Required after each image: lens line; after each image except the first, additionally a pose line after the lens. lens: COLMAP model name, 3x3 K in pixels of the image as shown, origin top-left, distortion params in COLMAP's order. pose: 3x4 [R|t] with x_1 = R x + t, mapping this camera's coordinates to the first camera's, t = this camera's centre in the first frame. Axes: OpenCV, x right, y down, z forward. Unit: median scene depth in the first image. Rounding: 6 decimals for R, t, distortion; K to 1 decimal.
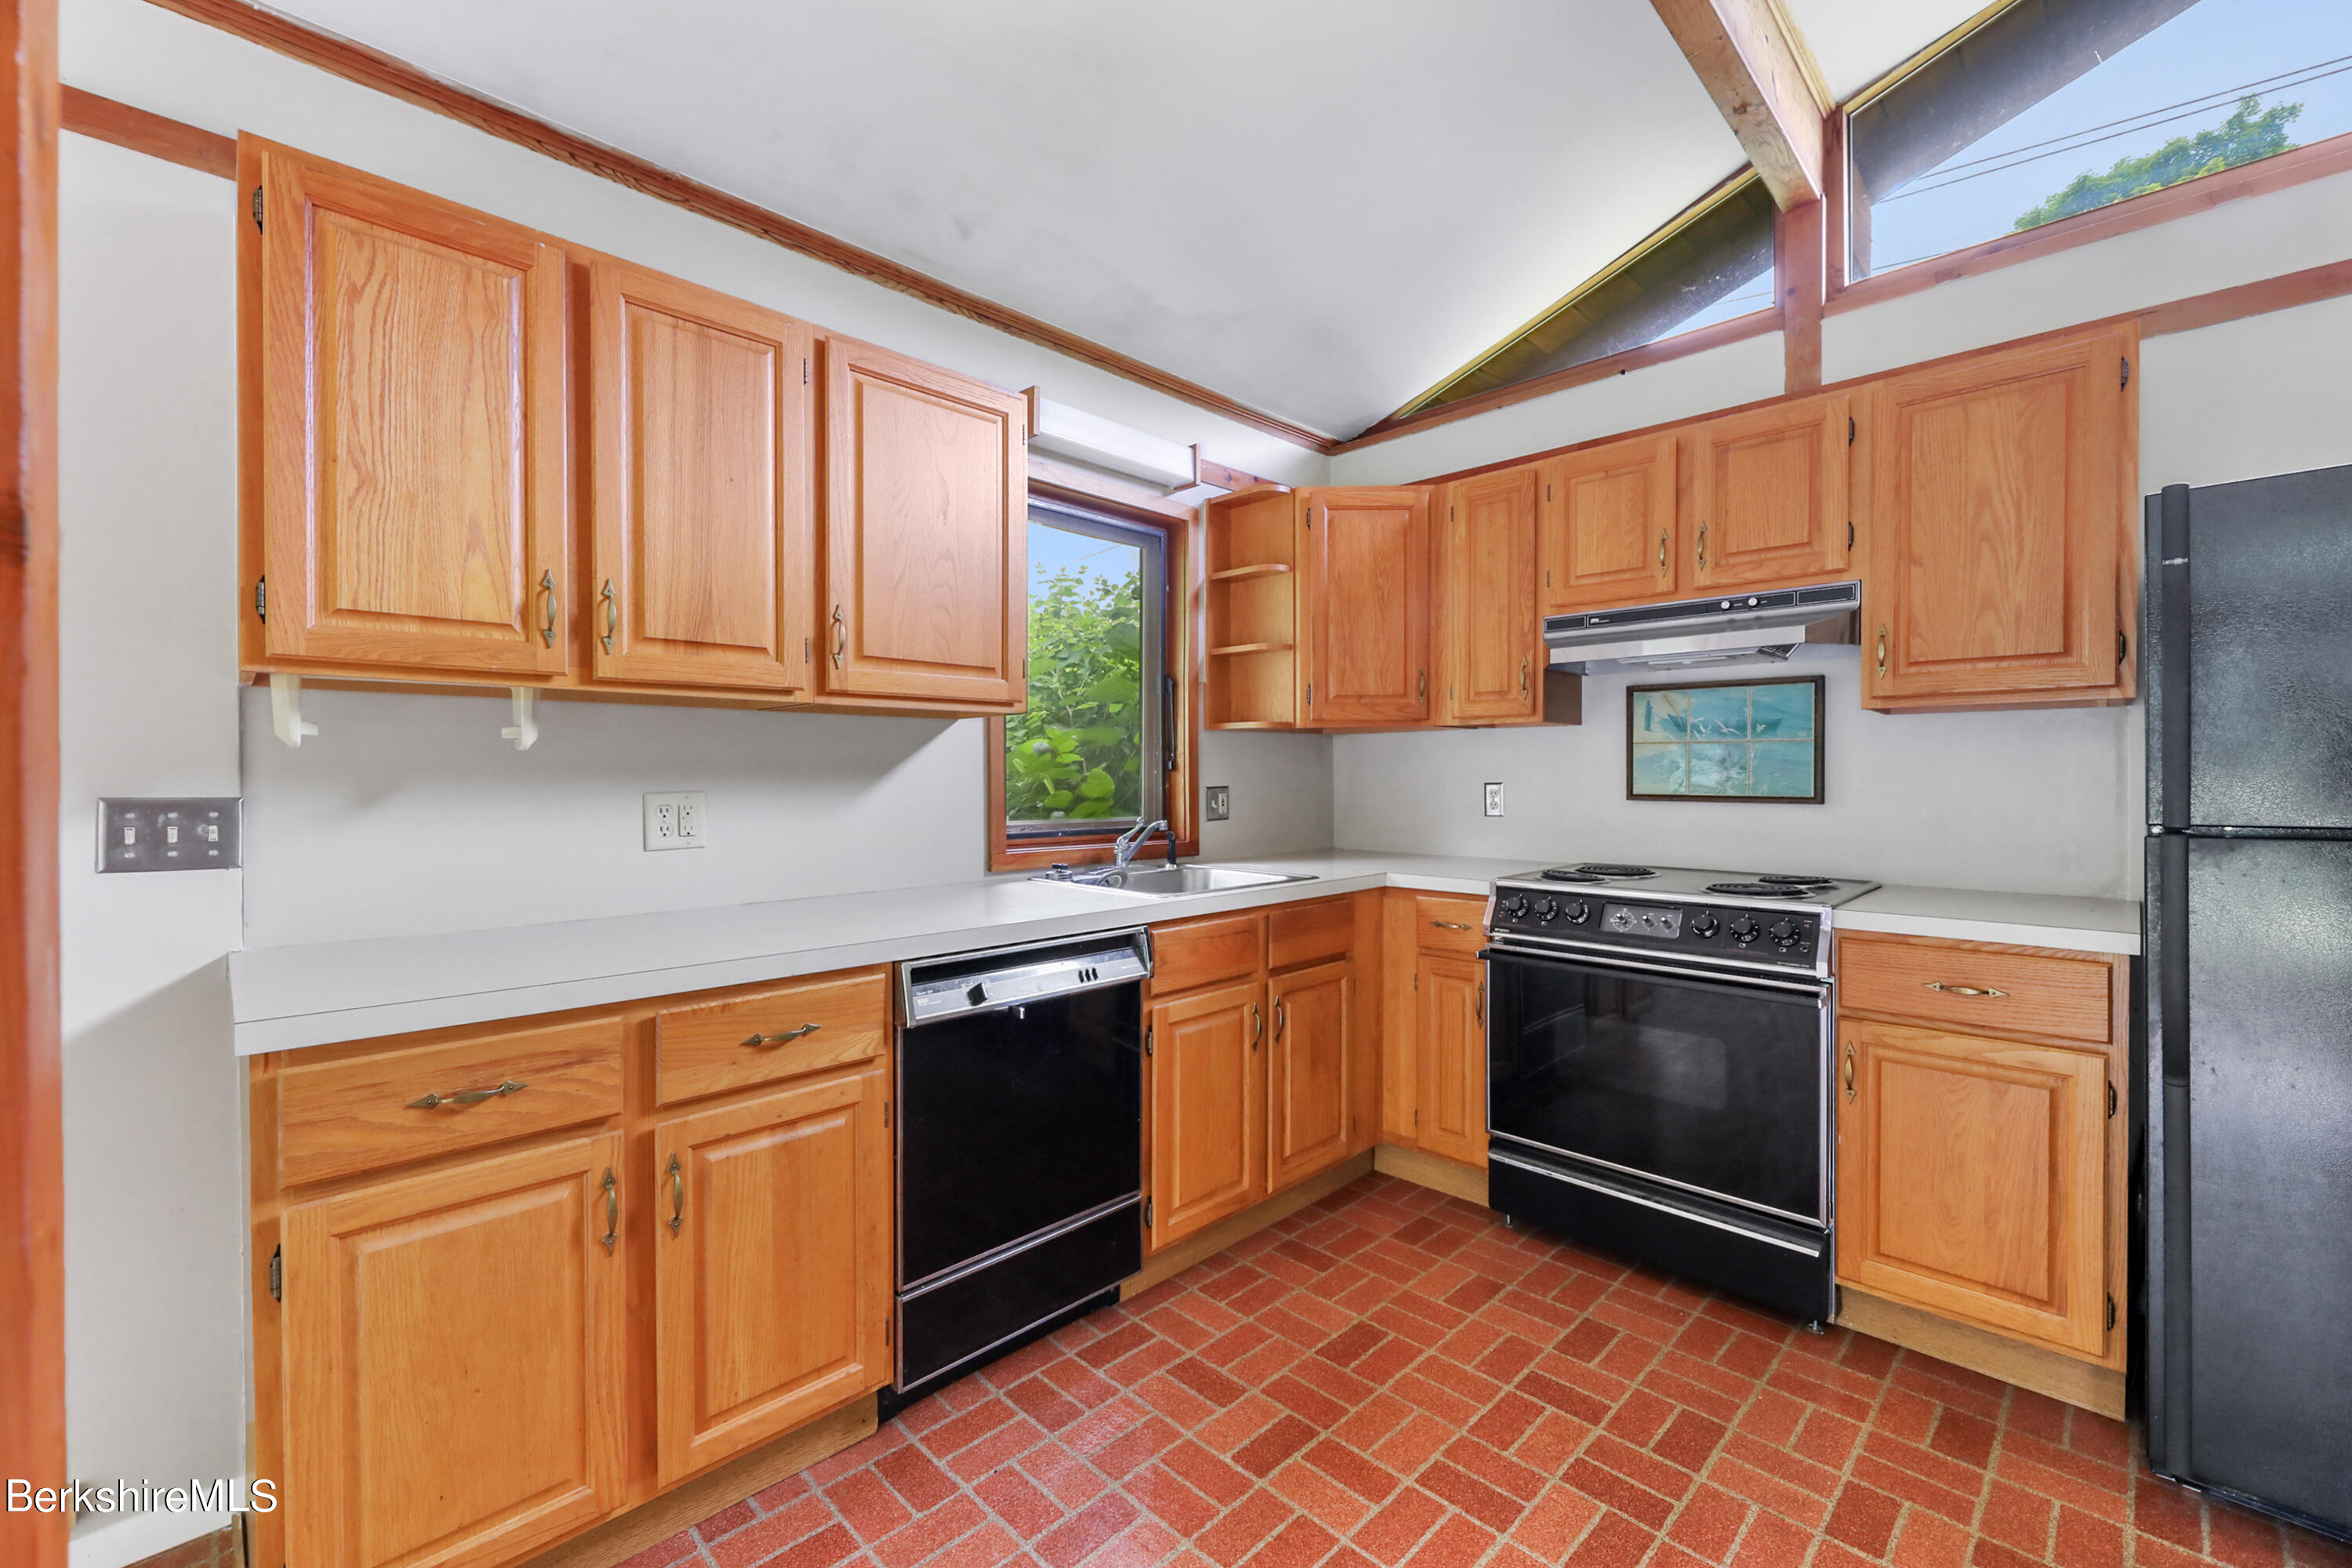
lens RADIAL K [[982.7, 0, 1125.0], [0, 982.7, 773.8], [0, 0, 1]] dist [0.001345, -0.002539]
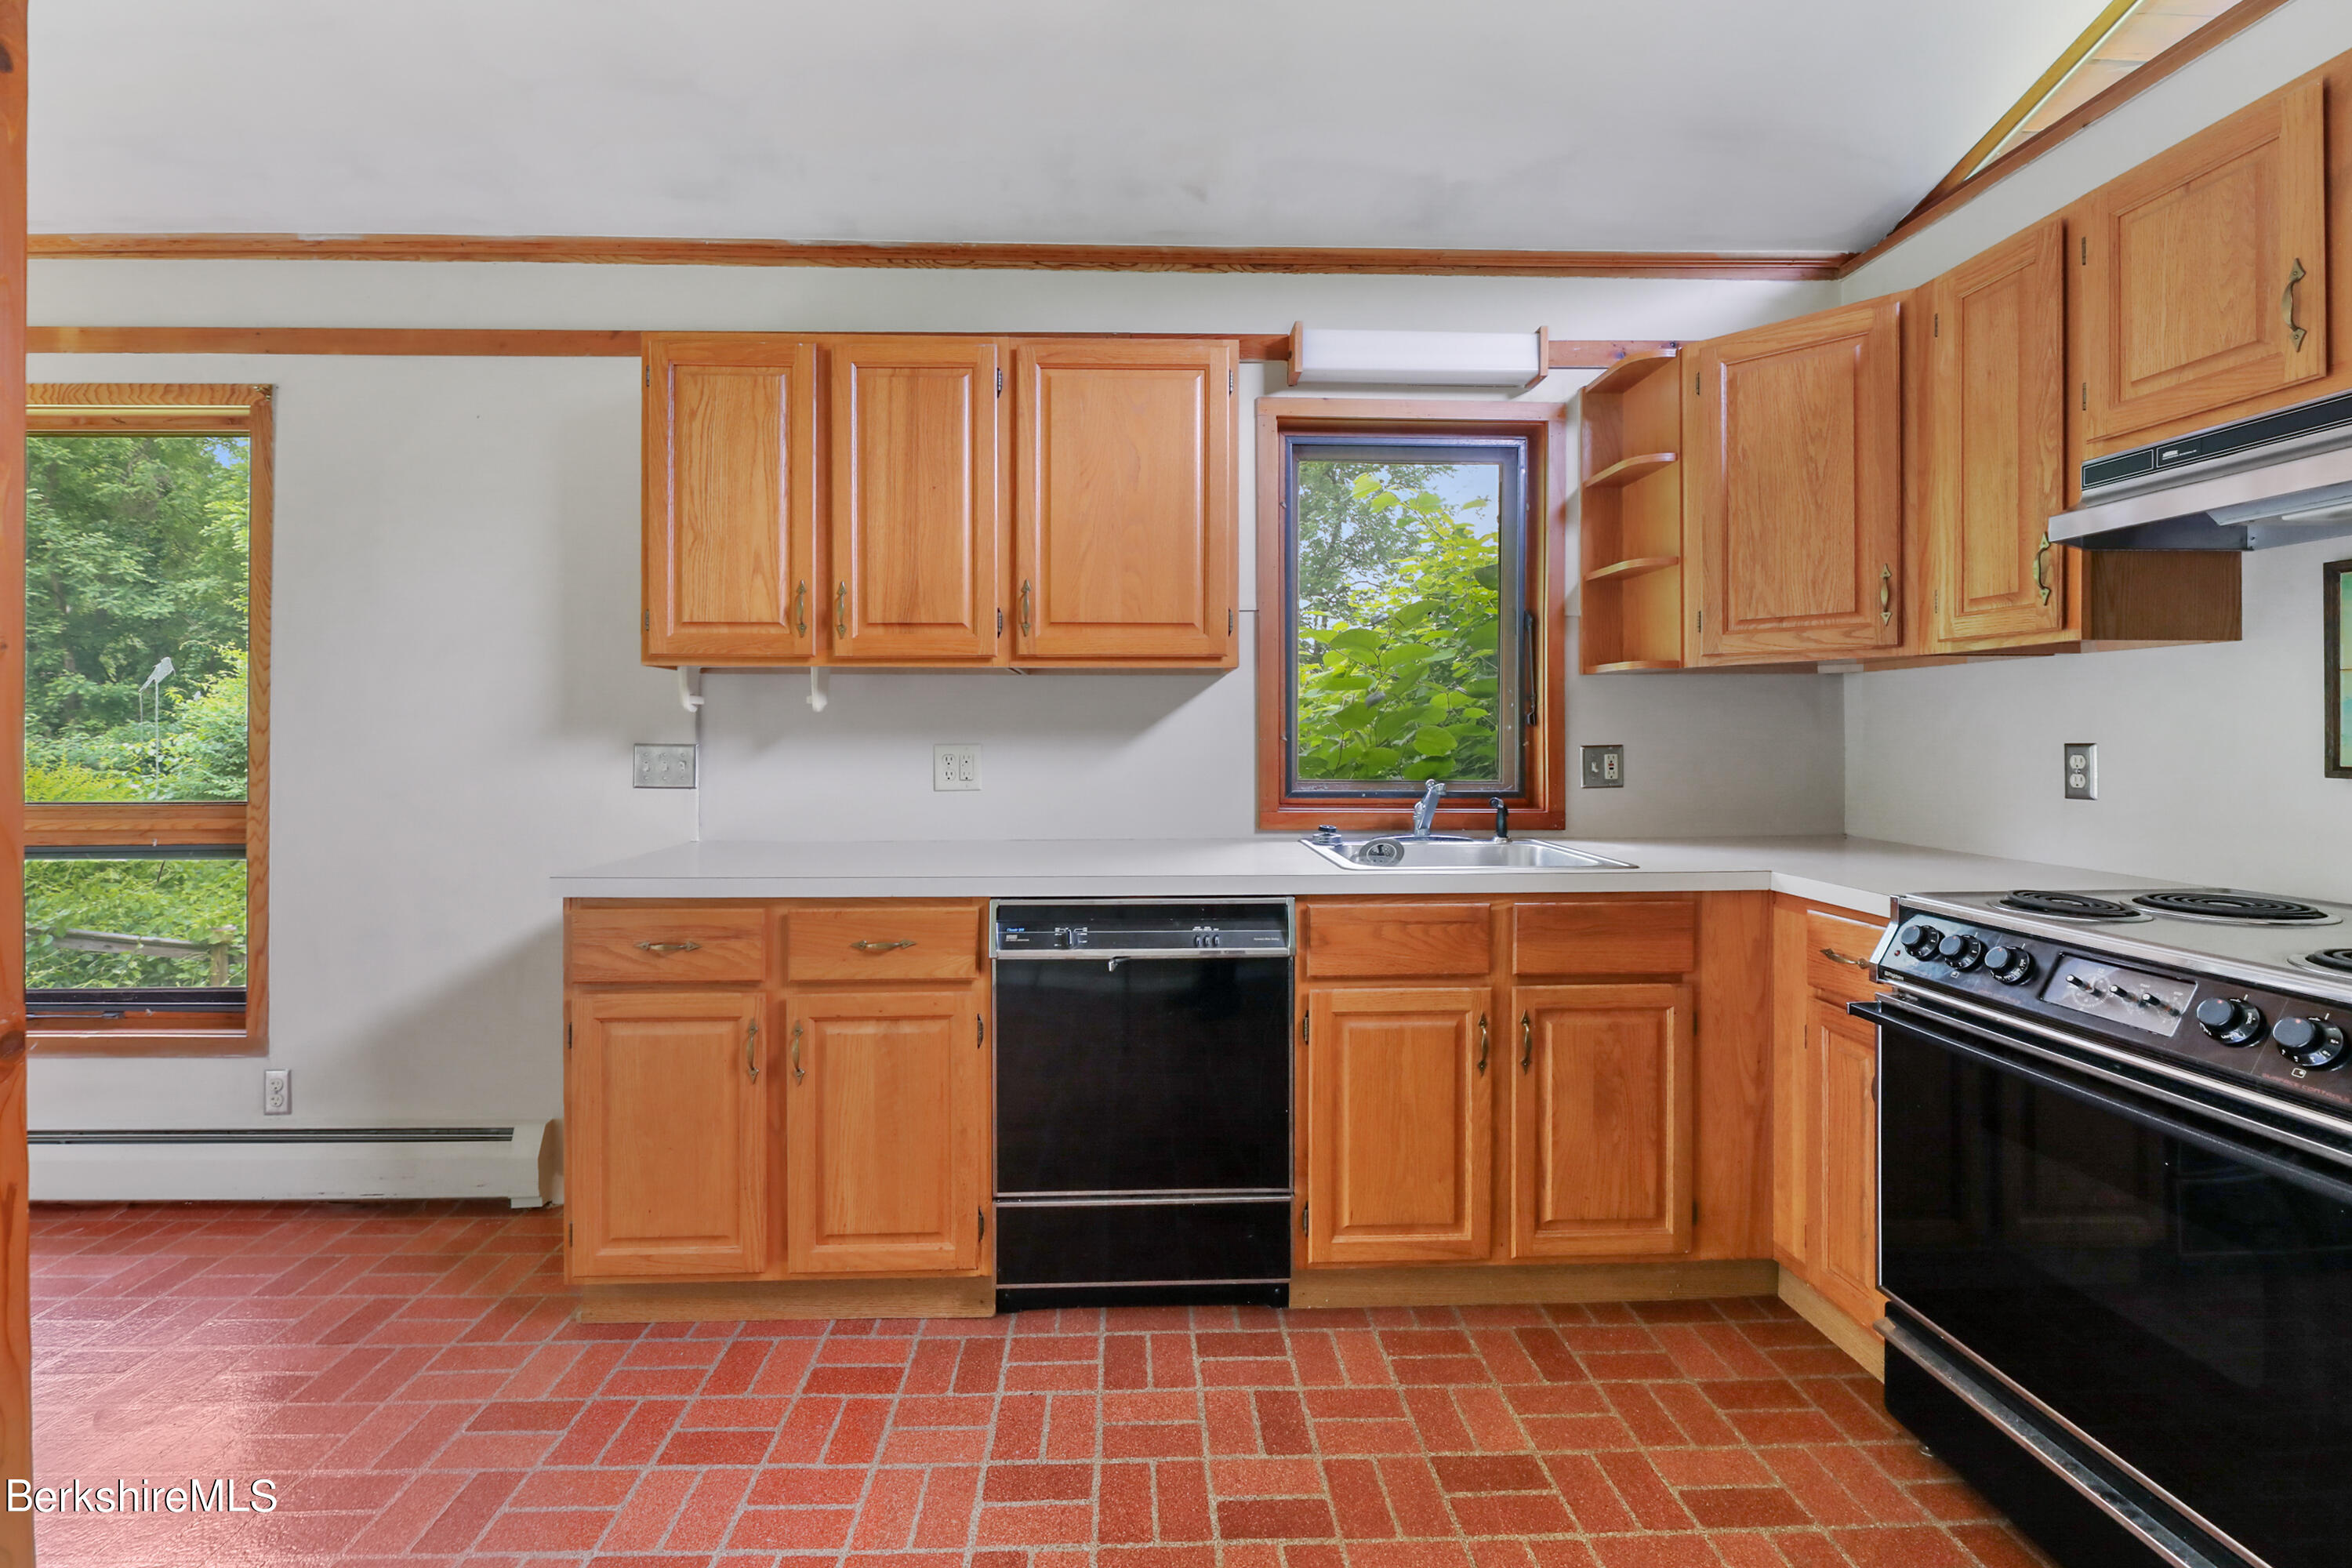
lens RADIAL K [[982.7, 0, 1137.1], [0, 982.7, 724.1], [0, 0, 1]] dist [0.001345, -0.002539]
pose [[0.737080, -0.004818, -0.675788, 0.533427], [-0.000065, 0.999974, -0.007201, 0.002238], [0.675805, 0.005352, 0.737061, 0.240880]]
